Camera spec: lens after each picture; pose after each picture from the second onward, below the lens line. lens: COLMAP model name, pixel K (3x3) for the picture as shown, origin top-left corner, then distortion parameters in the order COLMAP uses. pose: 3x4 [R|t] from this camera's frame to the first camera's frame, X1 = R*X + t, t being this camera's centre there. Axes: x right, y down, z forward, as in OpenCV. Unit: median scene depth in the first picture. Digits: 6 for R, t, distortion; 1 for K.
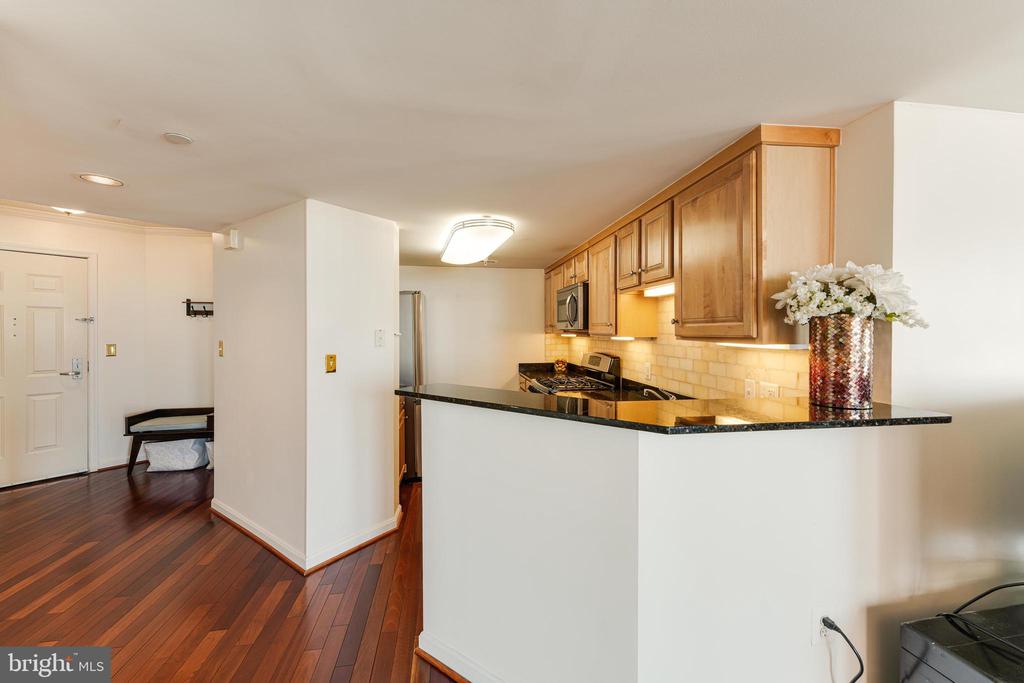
lens RADIAL K [[413.4, 0, 517.6], [0, 413.4, 333.6], [0, 0, 1]] dist [-0.000602, -0.000114]
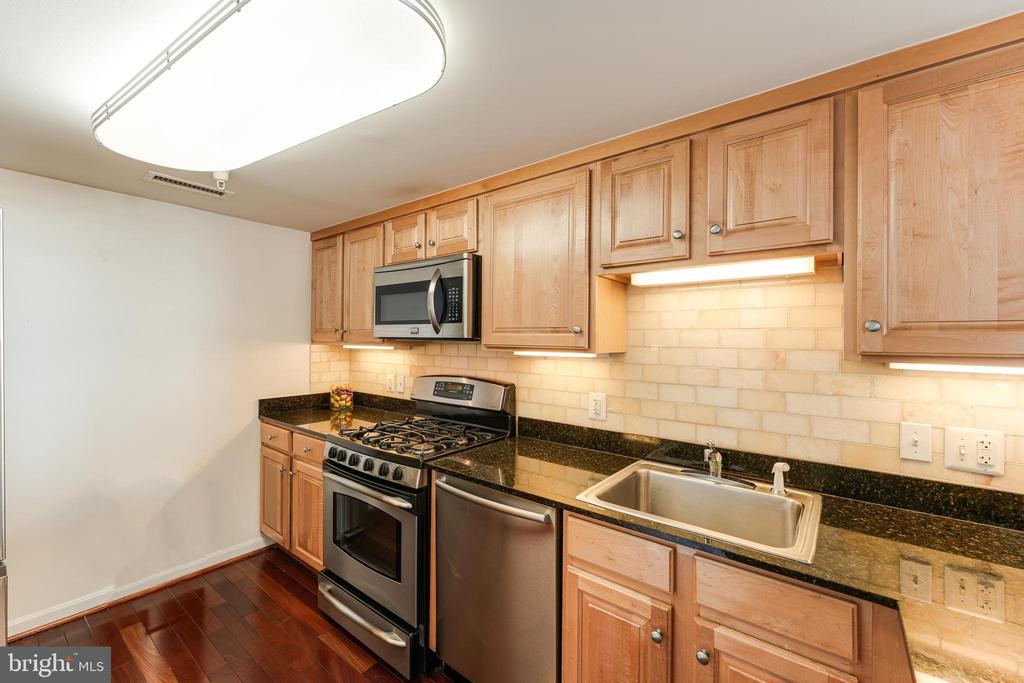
lens RADIAL K [[413.4, 0, 520.1], [0, 413.4, 337.3], [0, 0, 1]] dist [-0.000602, -0.000114]
pose [[0.723193, 0.015659, 0.690468, -0.177095], [-0.006779, 0.999856, -0.015575, -0.002647], [-0.690613, 0.006583, 0.723195, 0.555455]]
